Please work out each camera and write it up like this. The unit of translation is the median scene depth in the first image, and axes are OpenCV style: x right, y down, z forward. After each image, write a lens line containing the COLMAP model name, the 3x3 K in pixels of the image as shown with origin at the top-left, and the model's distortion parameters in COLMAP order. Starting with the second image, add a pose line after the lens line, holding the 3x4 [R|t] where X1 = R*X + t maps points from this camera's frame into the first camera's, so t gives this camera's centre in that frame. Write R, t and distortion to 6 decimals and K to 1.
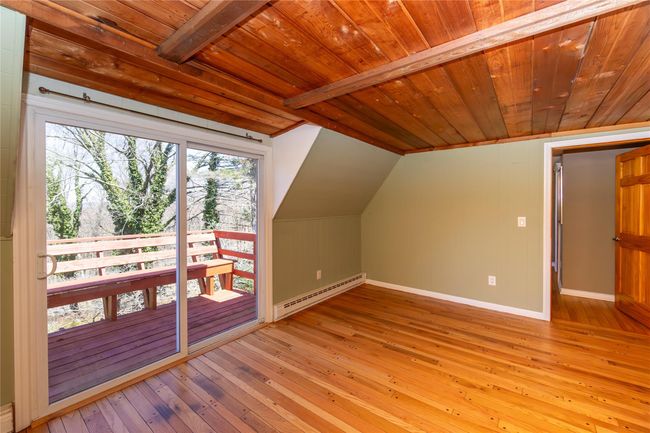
lens RADIAL K [[263.2, 0, 327.8], [0, 263.2, 211.6], [0, 0, 1]] dist [-0.001625, -0.000052]
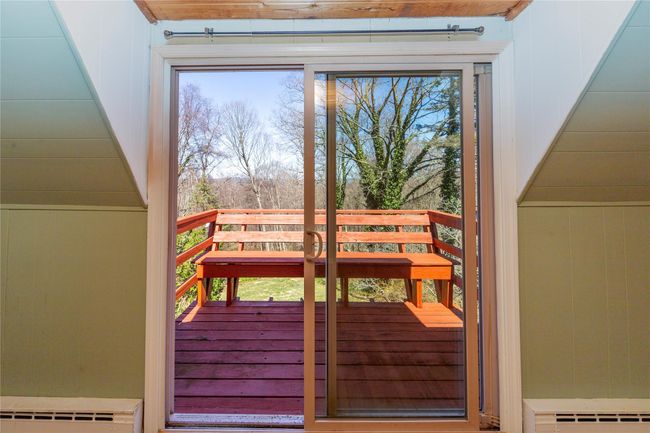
lens RADIAL K [[263.2, 0, 326.0], [0, 263.2, 173.9], [0, 0, 1]] dist [-0.001625, -0.000052]
pose [[0.617742, -0.029897, -0.785813, -0.022634], [-0.010350, 0.998881, -0.046140, 0.003803], [0.786313, 0.036636, 0.616741, 0.174506]]
